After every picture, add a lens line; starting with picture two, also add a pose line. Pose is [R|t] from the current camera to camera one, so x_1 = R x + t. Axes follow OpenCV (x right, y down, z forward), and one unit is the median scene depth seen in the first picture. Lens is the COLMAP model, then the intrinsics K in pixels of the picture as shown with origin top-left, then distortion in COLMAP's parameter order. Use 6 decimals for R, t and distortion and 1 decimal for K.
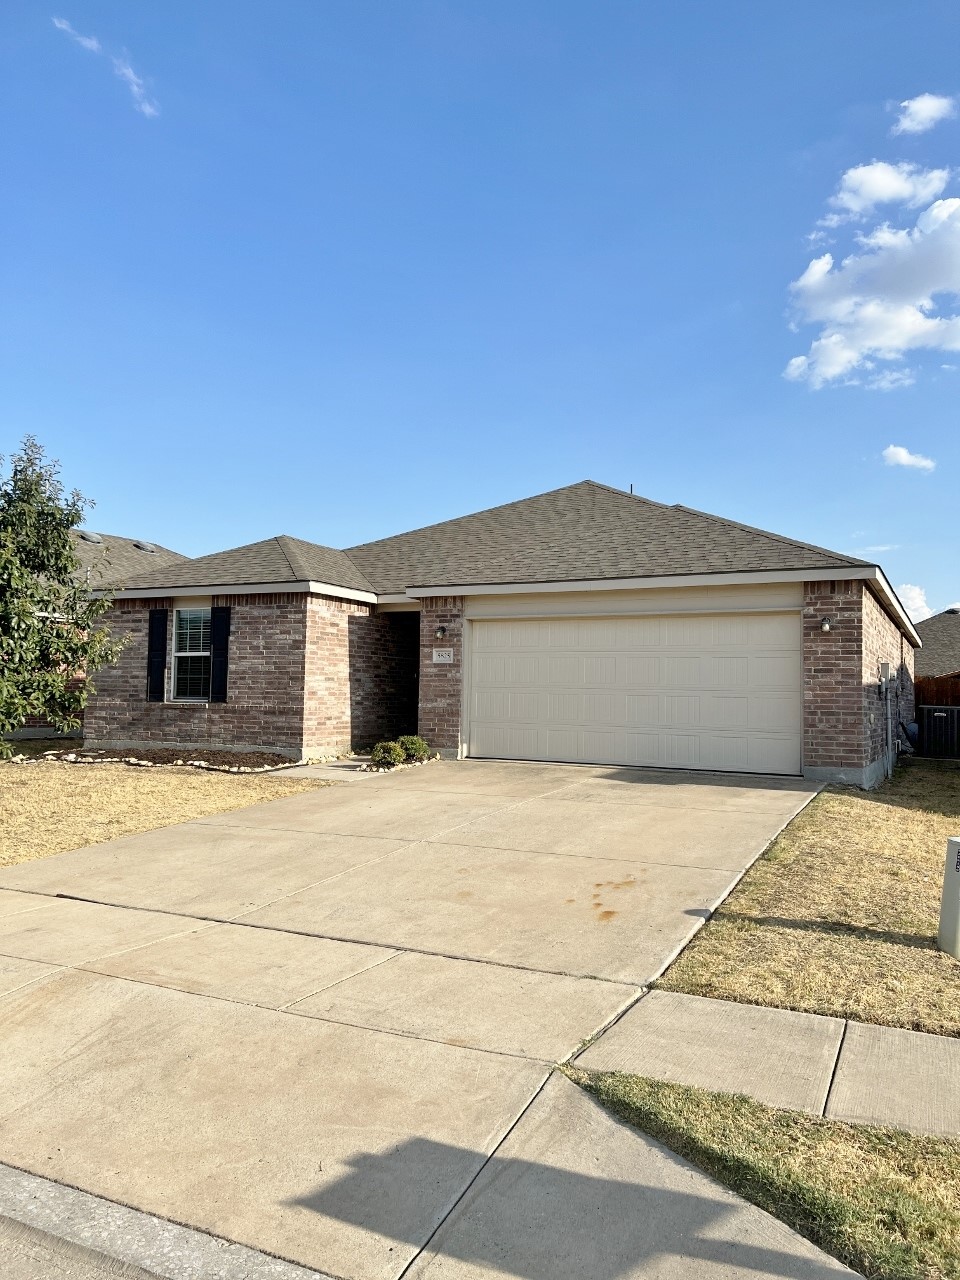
lens RADIAL K [[957.3, 0, 478.0], [0, 957.3, 639.7], [0, 0, 1]] dist [0.032205, -0.024098]
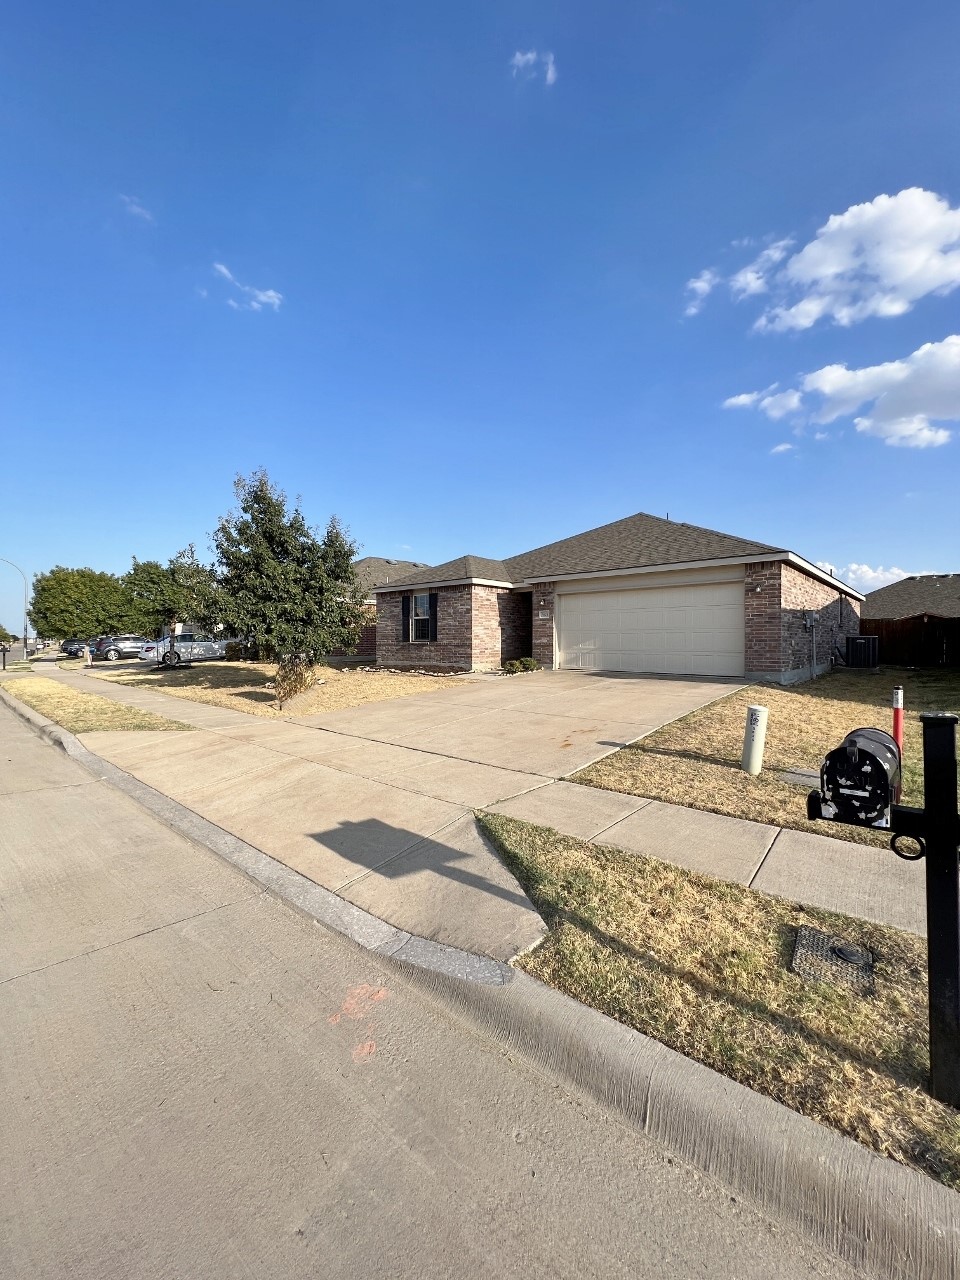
lens RADIAL K [[515.8, 0, 479.0], [0, 515.8, 637.6], [0, 0, 1]] dist [-0.002831, -0.000005]
pose [[0.964607, -0.019795, -0.262947, 0.125453], [0.033640, 0.998268, 0.048255, 0.010960], [0.261536, -0.055393, 0.963603, -0.003877]]
